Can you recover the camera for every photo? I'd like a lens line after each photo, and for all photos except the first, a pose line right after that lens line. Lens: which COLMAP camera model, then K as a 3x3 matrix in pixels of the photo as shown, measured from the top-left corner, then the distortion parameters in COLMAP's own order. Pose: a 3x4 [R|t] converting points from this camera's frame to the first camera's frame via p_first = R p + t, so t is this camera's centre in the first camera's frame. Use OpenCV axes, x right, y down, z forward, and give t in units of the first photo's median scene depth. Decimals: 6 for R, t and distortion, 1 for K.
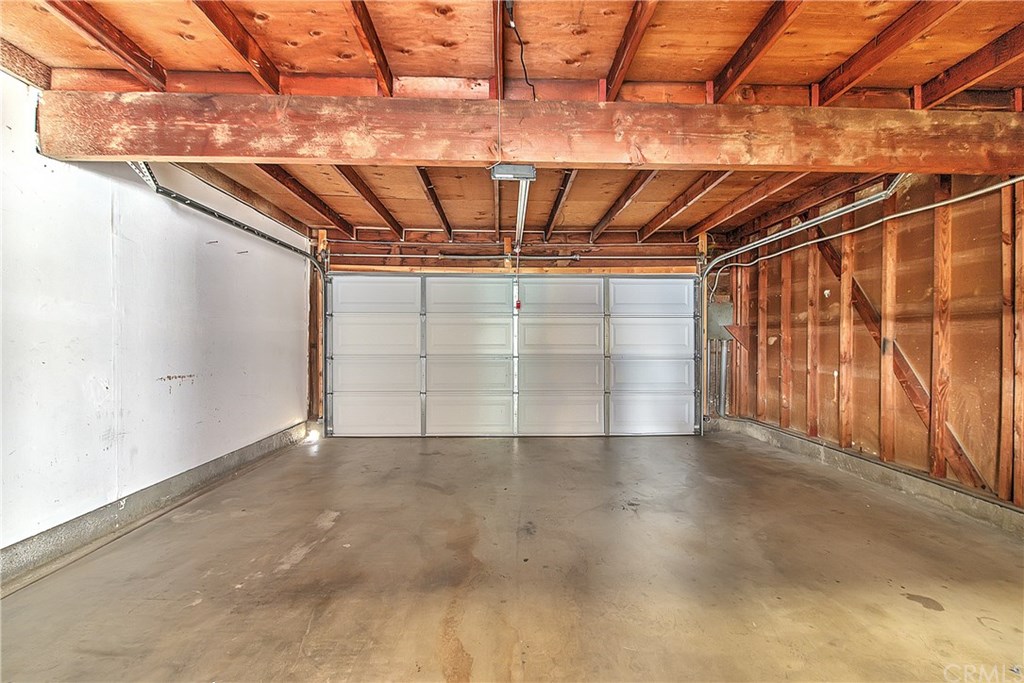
lens RADIAL K [[416.5, 0, 512.0], [0, 416.5, 341.5], [0, 0, 1]] dist [0.000500, 0.000002]
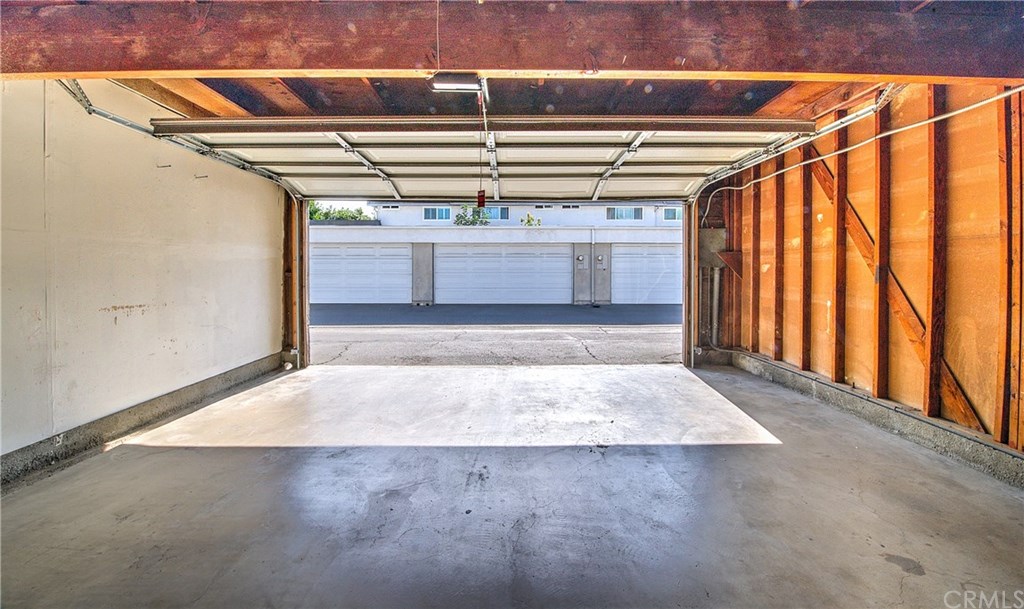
lens RADIAL K [[416.9, 0, 512.8], [0, 416.9, 269.8], [0, 0, 1]] dist [-0.017395, -0.000419]
pose [[0.999817, -0.001574, -0.019092, 0.140917], [0.001606, 0.999997, 0.001665, -0.001468], [0.019089, -0.001695, 0.999816, 0.099410]]
